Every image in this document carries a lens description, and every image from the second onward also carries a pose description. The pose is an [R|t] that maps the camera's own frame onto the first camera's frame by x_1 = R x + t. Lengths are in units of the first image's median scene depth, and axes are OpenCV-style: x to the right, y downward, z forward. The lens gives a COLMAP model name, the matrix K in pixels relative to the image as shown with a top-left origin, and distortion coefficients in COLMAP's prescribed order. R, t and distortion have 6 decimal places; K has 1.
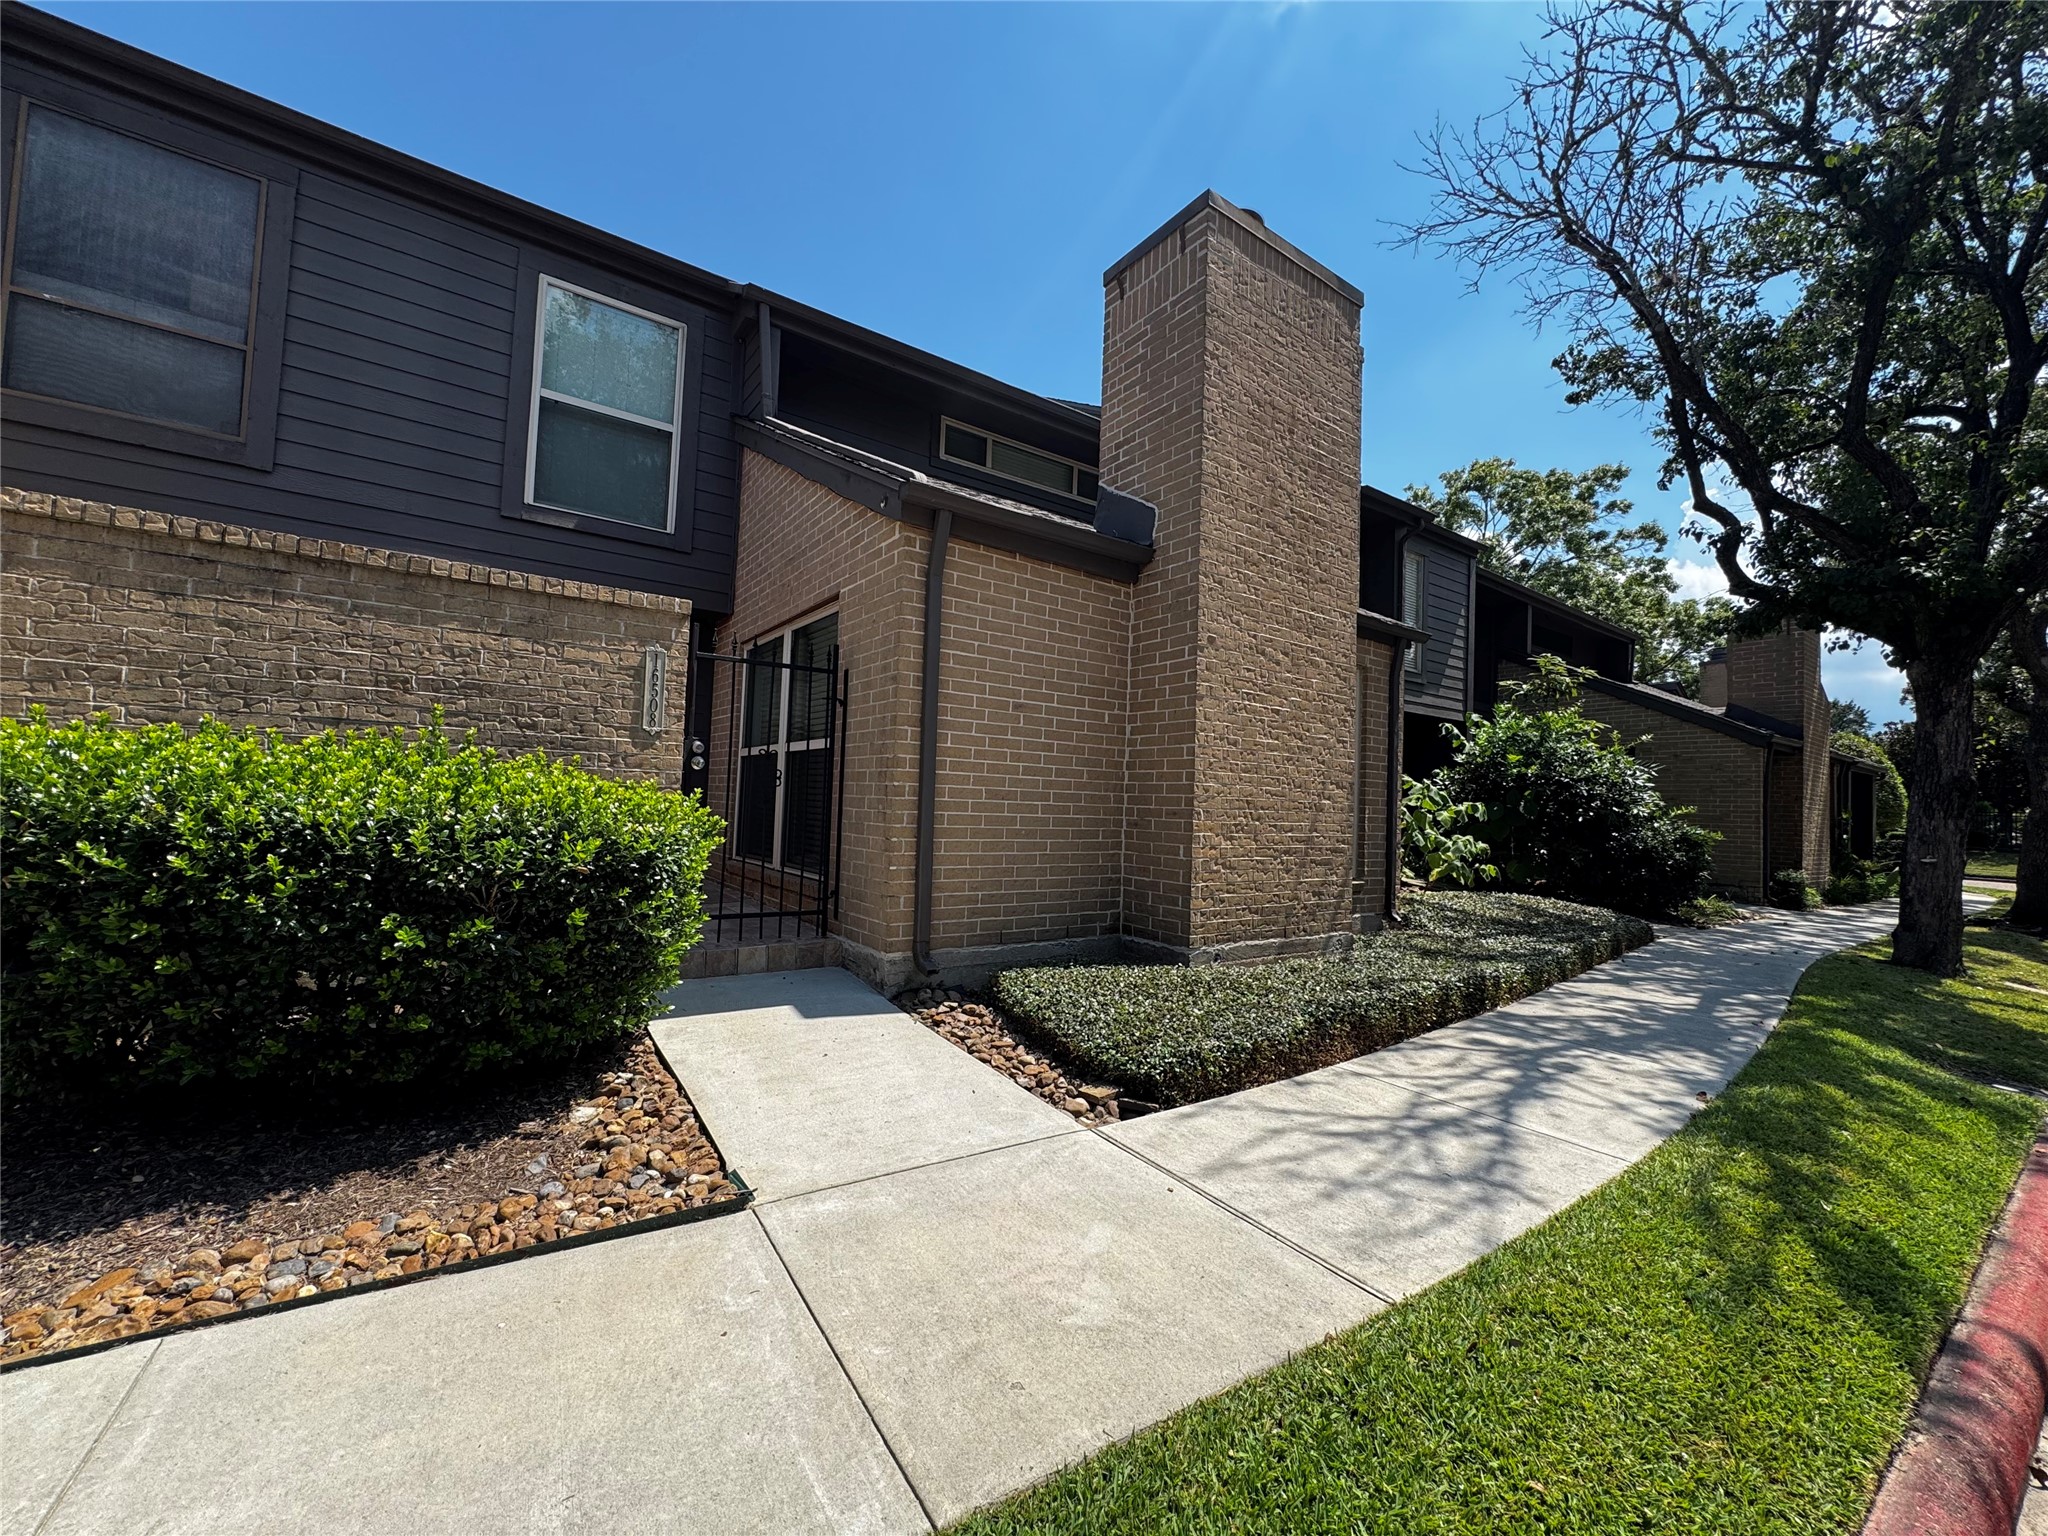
lens RADIAL K [[824.5, 0, 1024.1], [0, 824.5, 766.7], [0, 0, 1]] dist [-0.002738, 0.000562]
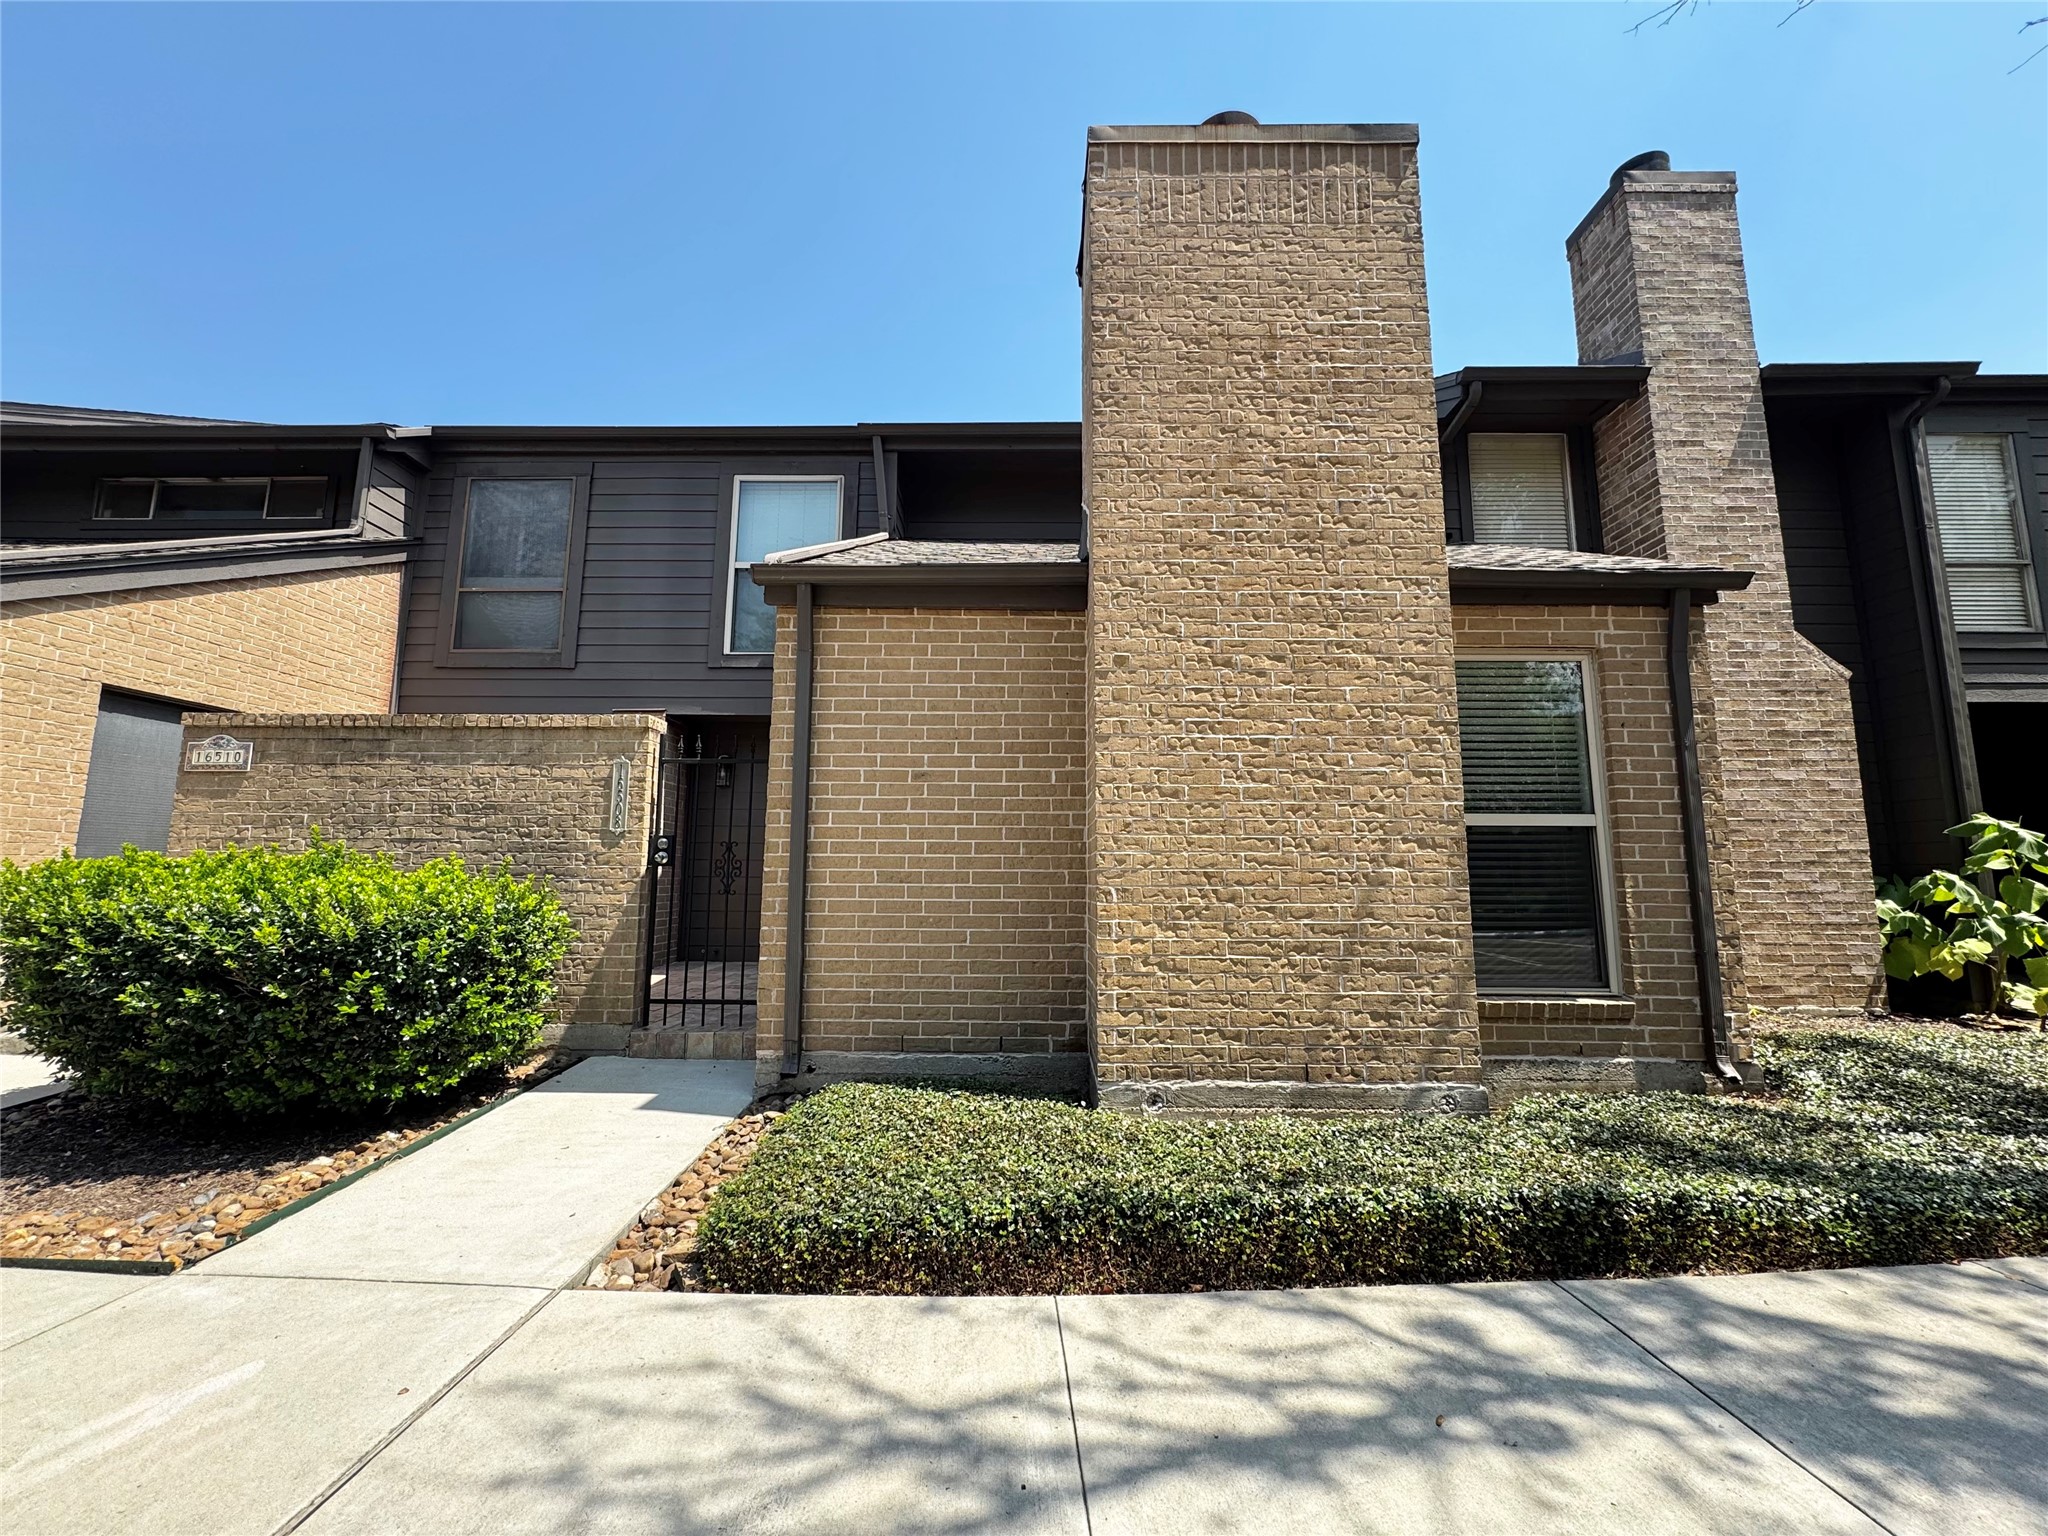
lens RADIAL K [[824.5, 0, 1022.2], [0, 824.5, 765.6], [0, 0, 1]] dist [-0.002738, 0.000562]
pose [[0.804433, -0.113373, -0.583125, 0.669990], [0.050306, 0.991094, -0.123293, 0.034514], [0.591910, 0.069846, 0.802972, 0.398317]]
